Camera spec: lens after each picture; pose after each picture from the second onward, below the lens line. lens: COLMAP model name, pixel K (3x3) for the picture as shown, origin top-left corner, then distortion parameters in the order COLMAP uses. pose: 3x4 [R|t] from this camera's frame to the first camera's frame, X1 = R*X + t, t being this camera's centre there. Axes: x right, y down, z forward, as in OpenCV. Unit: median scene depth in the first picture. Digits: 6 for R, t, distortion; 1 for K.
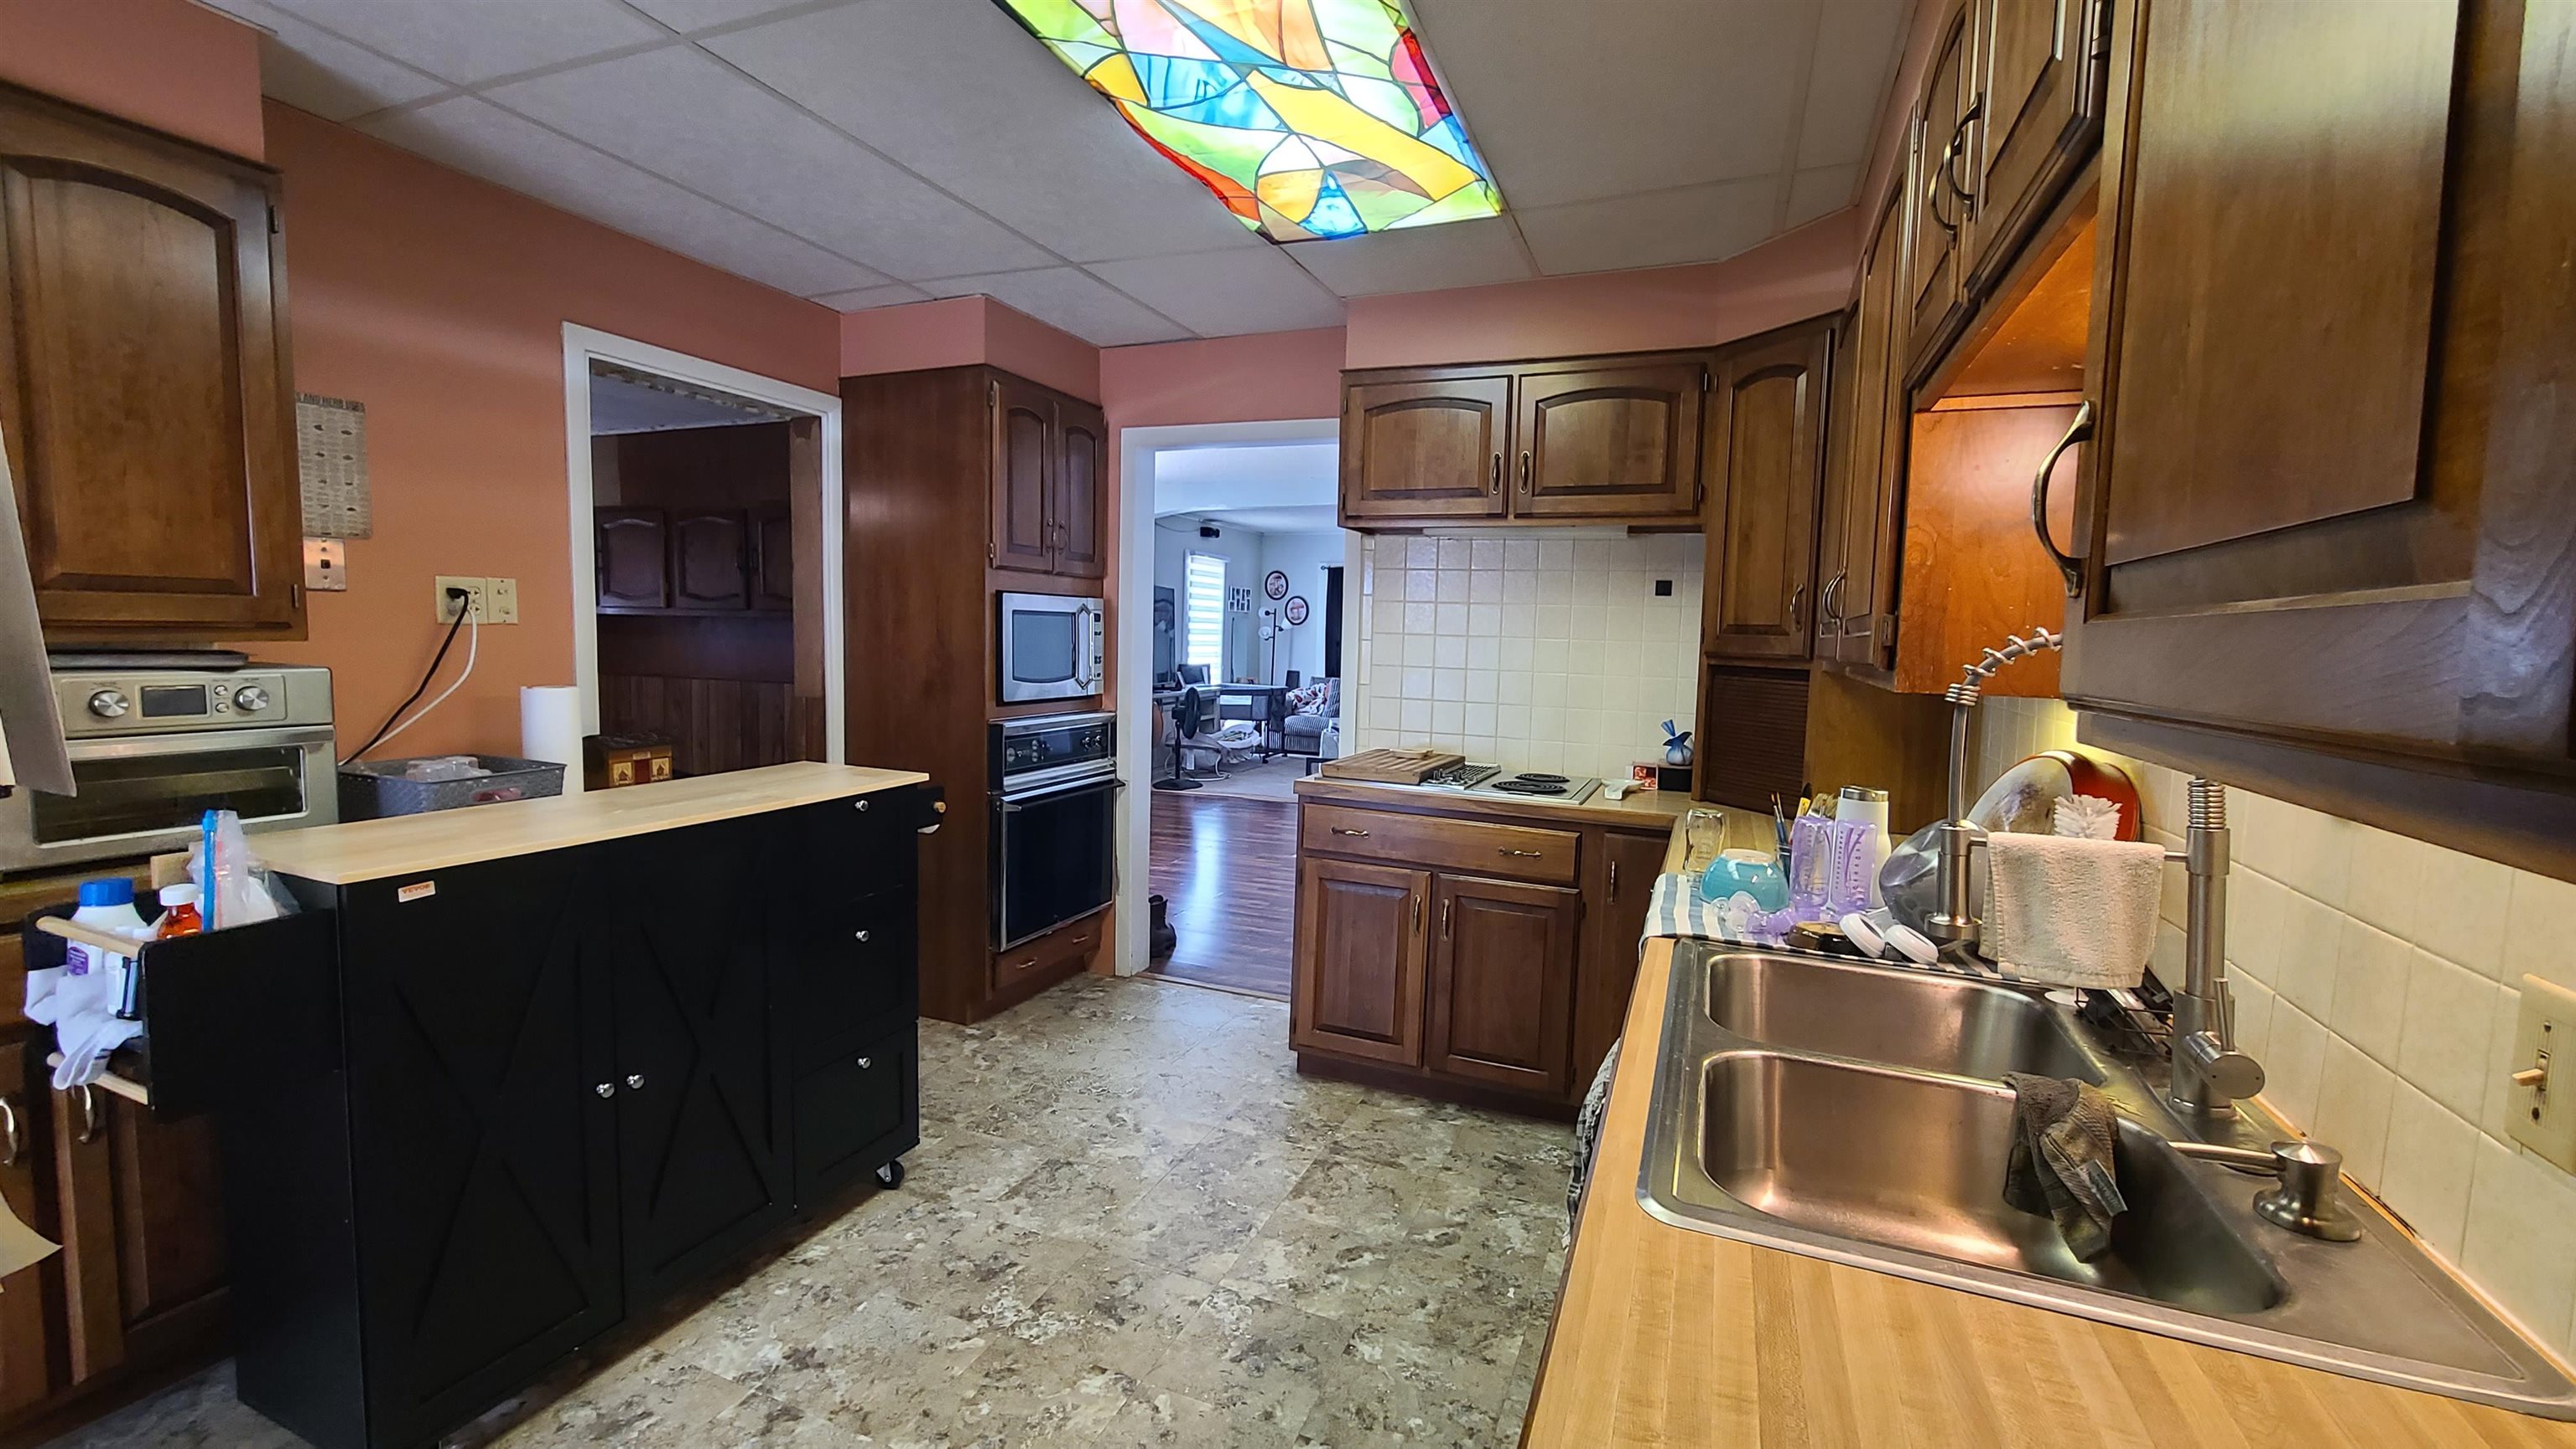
lens RADIAL K [[1064.1, 0, 1288.7], [0, 1064.1, 719.5], [0, 0, 1]] dist [-0.003539, -0.000093]
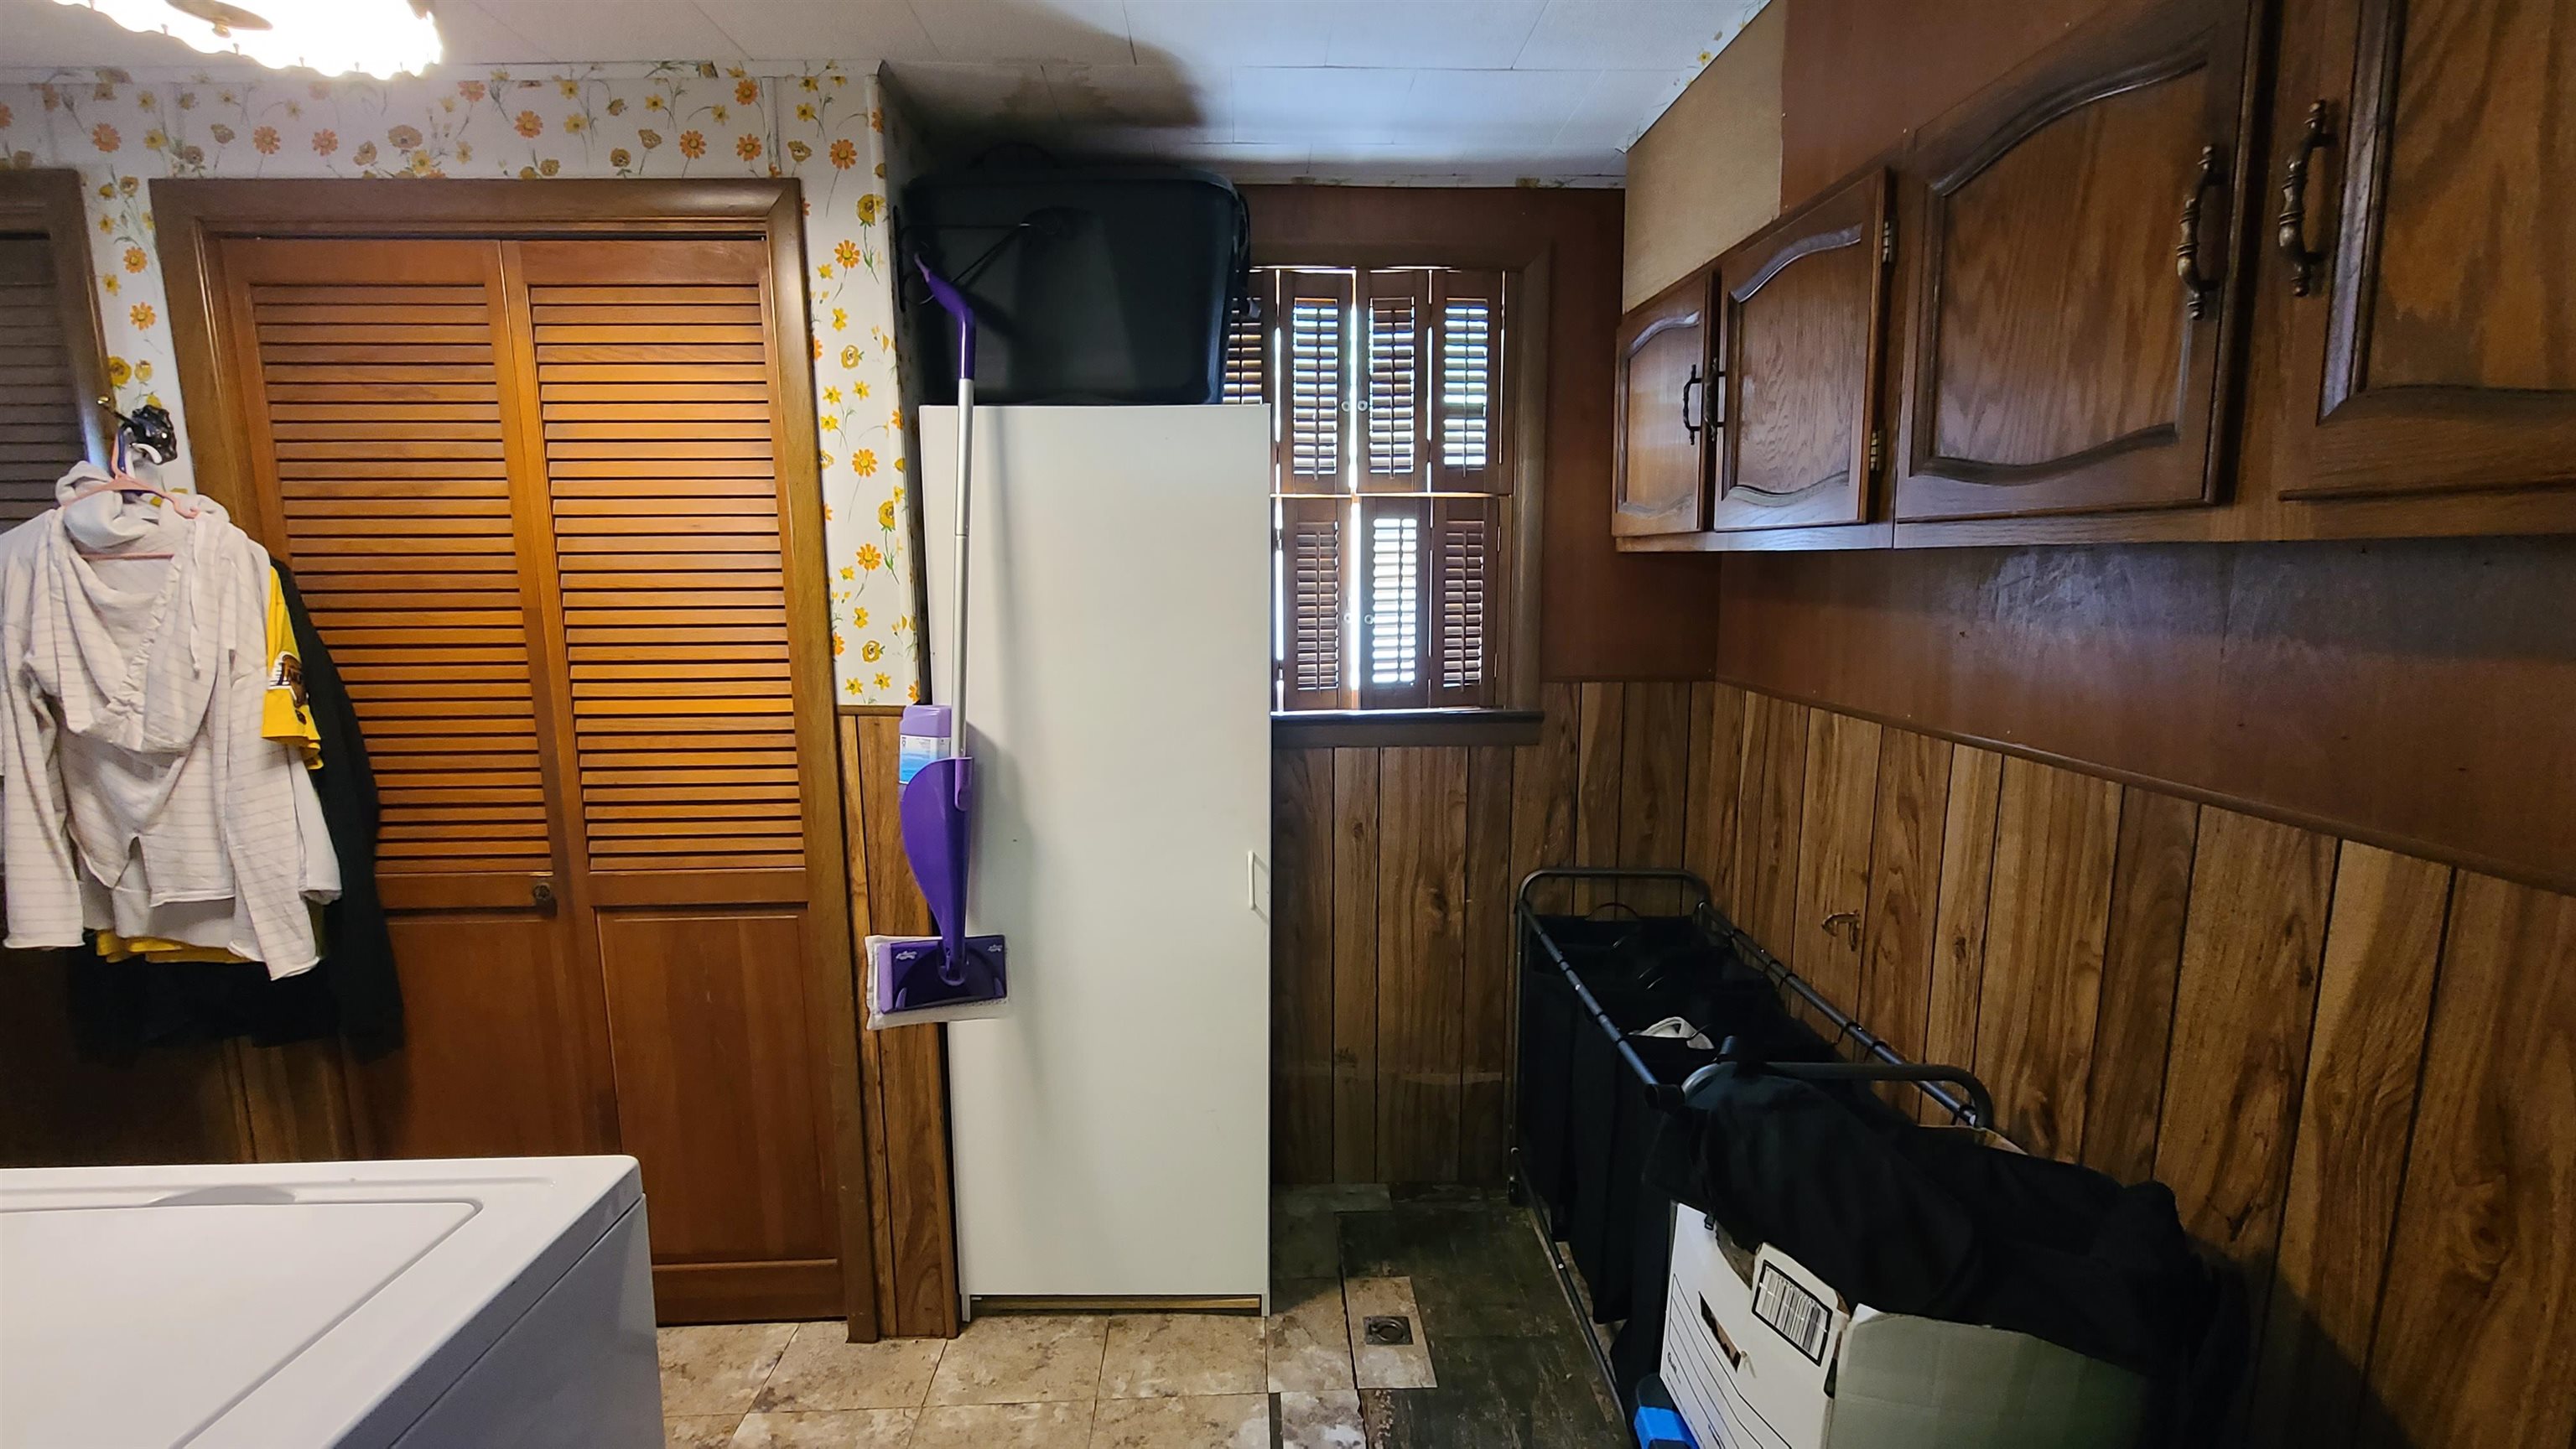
lens RADIAL K [[1064.1, 0, 1281.3], [0, 1064.1, 716.5], [0, 0, 1]] dist [-0.003539, -0.000093]
pose [[0.415916, 0.106097, -0.903193, -0.435498], [-0.053047, 0.994310, 0.092373, -0.079990], [0.907855, 0.009493, 0.419178, 0.830839]]
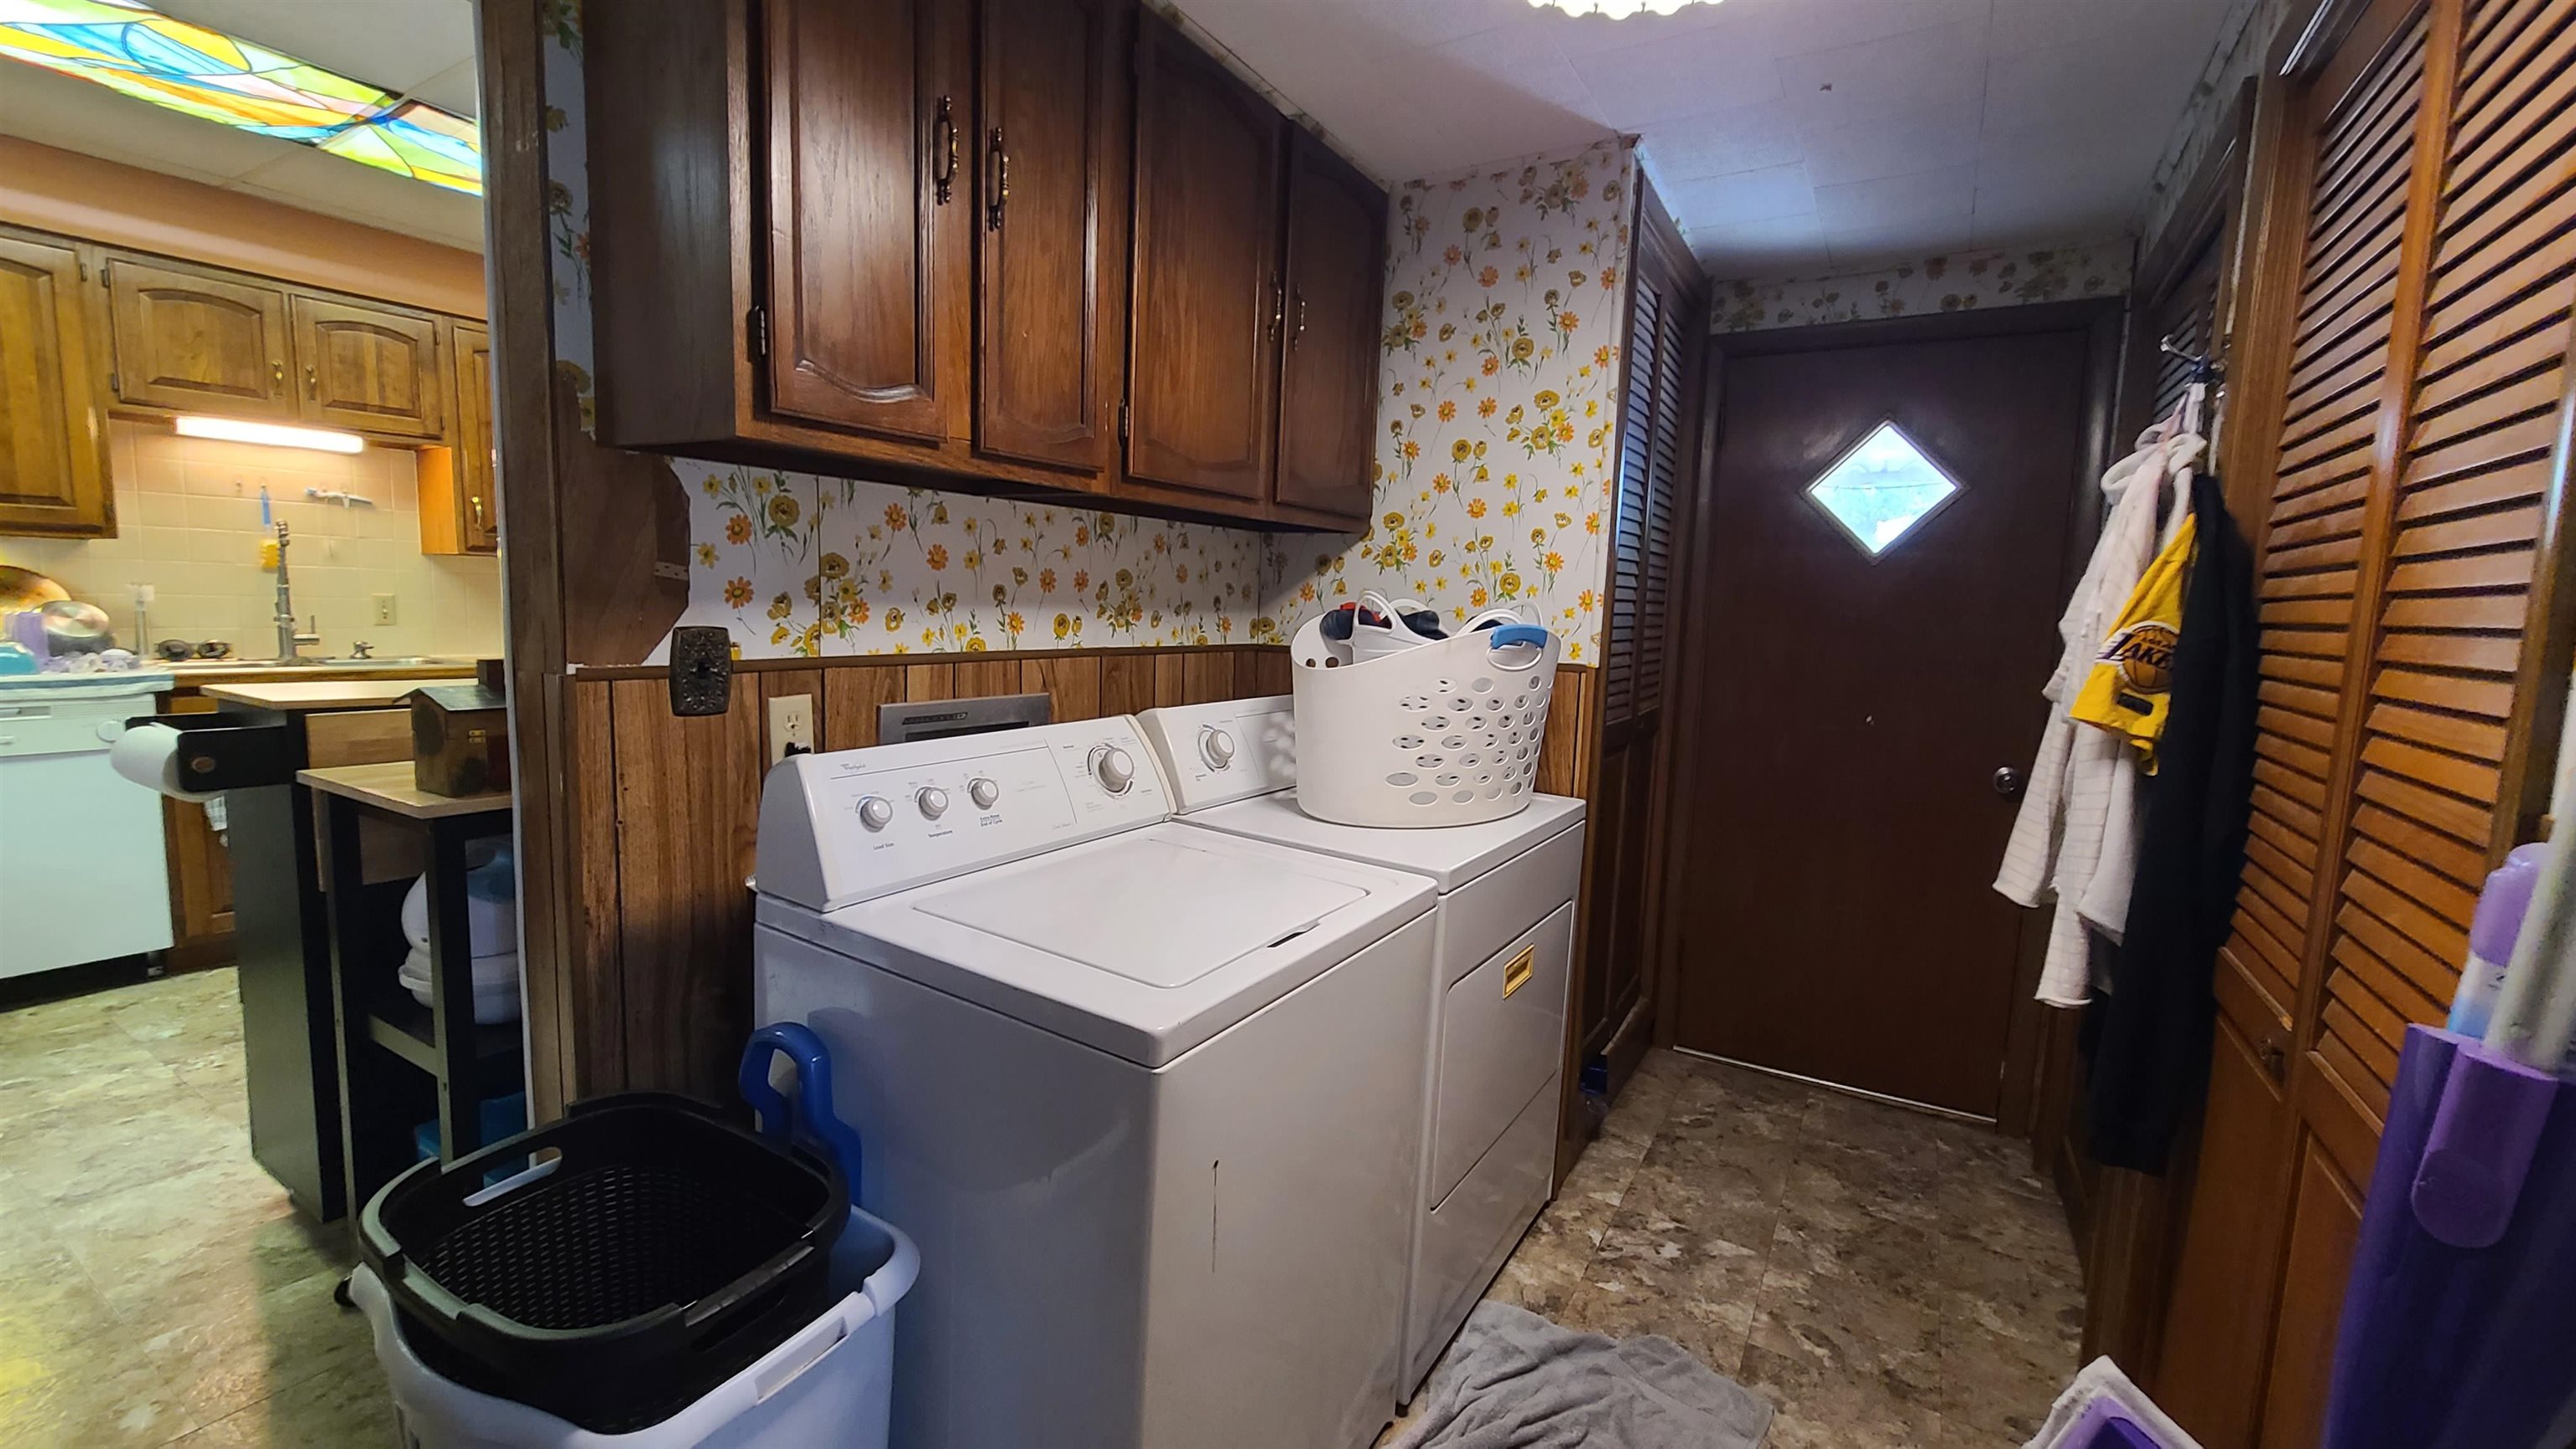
lens RADIAL K [[1064.1, 0, 1279.6], [0, 1064.1, 722.6], [0, 0, 1]] dist [-0.003539, -0.000093]
pose [[-0.985062, -0.074248, 0.155373, -1.360035], [-0.042437, 0.979114, 0.198835, -0.121253], [-0.166891, 0.189271, -0.967638, 1.787844]]
